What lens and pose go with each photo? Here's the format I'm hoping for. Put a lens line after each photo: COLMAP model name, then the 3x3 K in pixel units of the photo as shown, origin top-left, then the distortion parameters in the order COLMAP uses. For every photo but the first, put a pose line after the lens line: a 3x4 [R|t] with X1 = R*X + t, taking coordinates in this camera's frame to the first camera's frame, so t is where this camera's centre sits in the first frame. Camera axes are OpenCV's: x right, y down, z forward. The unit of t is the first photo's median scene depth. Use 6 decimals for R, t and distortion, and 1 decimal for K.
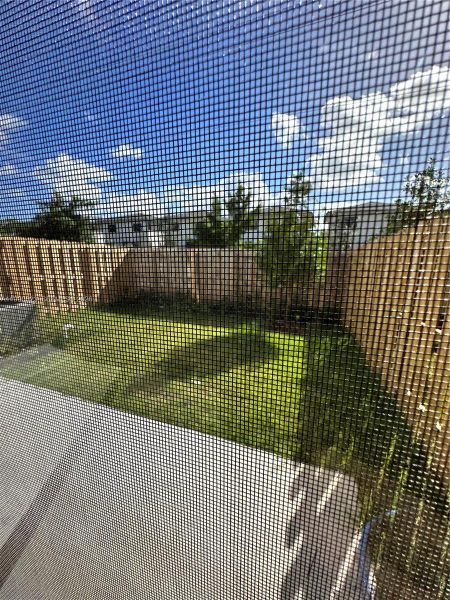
lens RADIAL K [[243.7, 0, 225.4], [0, 243.7, 307.6], [0, 0, 1]] dist [-0.015870, -0.000024]
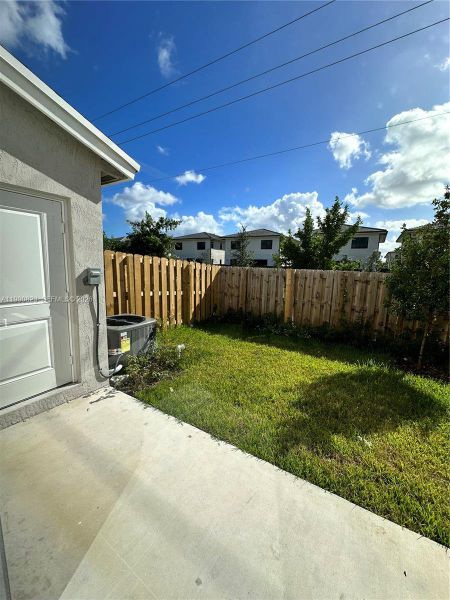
lens RADIAL K [[242.3, 0, 223.9], [0, 242.3, 301.2], [0, 0, 1]] dist [0.000197, 0.000228]
pose [[0.977155, 0.052075, -0.206047, -0.203358], [-0.071024, 0.993790, -0.085662, -0.021010], [0.200307, 0.098340, 0.974785, 0.048828]]
